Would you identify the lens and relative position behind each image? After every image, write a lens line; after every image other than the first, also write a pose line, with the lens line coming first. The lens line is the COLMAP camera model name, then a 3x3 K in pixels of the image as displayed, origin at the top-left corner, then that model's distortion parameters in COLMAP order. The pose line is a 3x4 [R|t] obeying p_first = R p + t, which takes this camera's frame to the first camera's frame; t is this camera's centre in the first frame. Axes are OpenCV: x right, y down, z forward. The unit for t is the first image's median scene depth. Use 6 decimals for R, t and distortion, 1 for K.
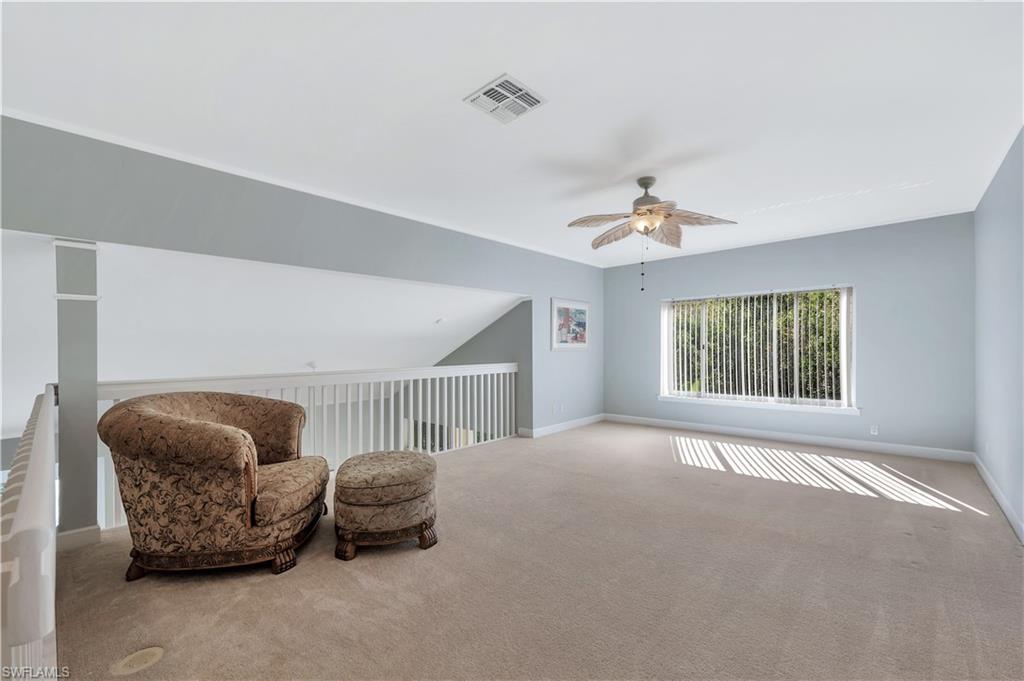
lens RADIAL K [[426.5, 0, 485.9], [0, 426.5, 359.6], [0, 0, 1]] dist [-0.015229, -0.000027]
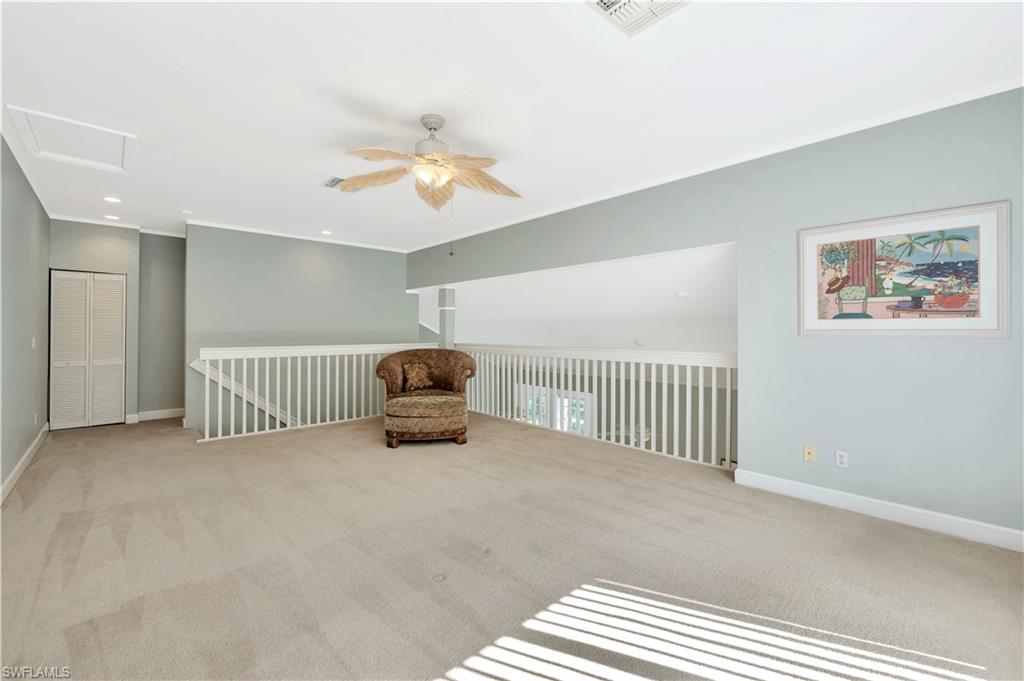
lens RADIAL K [[417.5, 0, 516.0], [0, 417.5, 332.4], [0, 0, 1]] dist [-0.014941, -0.000108]
pose [[-0.022878, 0.014842, -0.999628, 0.647418], [-0.018250, 0.999717, 0.015261, -0.025046], [0.999572, 0.018593, -0.022601, 0.663290]]
